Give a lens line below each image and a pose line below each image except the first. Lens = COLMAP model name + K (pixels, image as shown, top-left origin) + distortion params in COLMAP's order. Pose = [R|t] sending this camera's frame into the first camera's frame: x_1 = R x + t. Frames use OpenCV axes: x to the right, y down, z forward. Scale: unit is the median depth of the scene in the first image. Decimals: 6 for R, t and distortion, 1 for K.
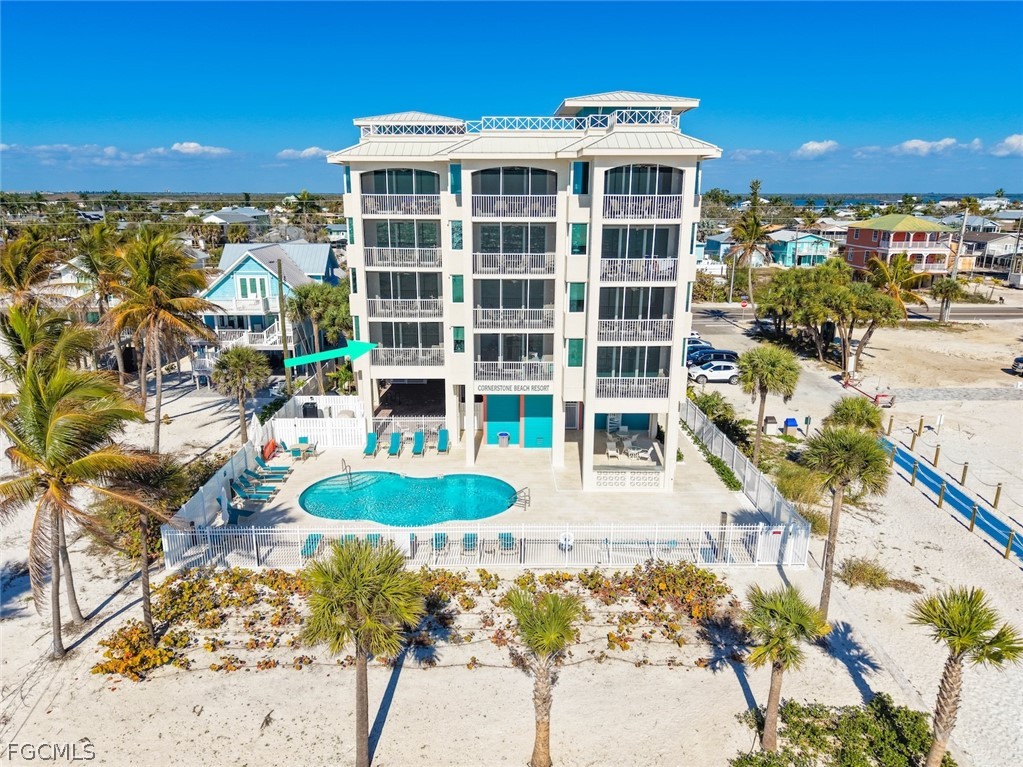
lens RADIAL K [[696.7, 0, 511.5], [0, 696.7, 383.5], [0, 0, 1]] dist [0.005670, 0.001951]
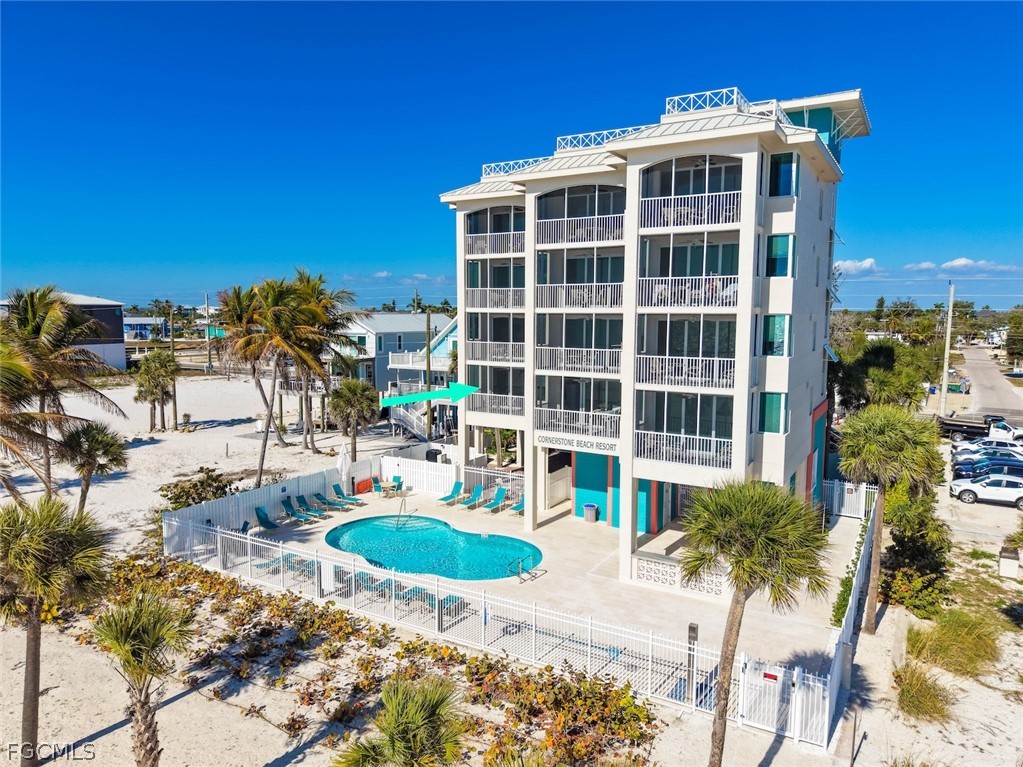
lens RADIAL K [[696.7, 0, 511.5], [0, 696.7, 383.5], [0, 0, 1]] dist [0.005670, 0.001951]
pose [[0.851937, 0.053830, -0.520871, 0.412409], [-0.138356, 0.982493, -0.124759, 0.057061], [0.505036, 0.178352, 0.844470, 0.266098]]
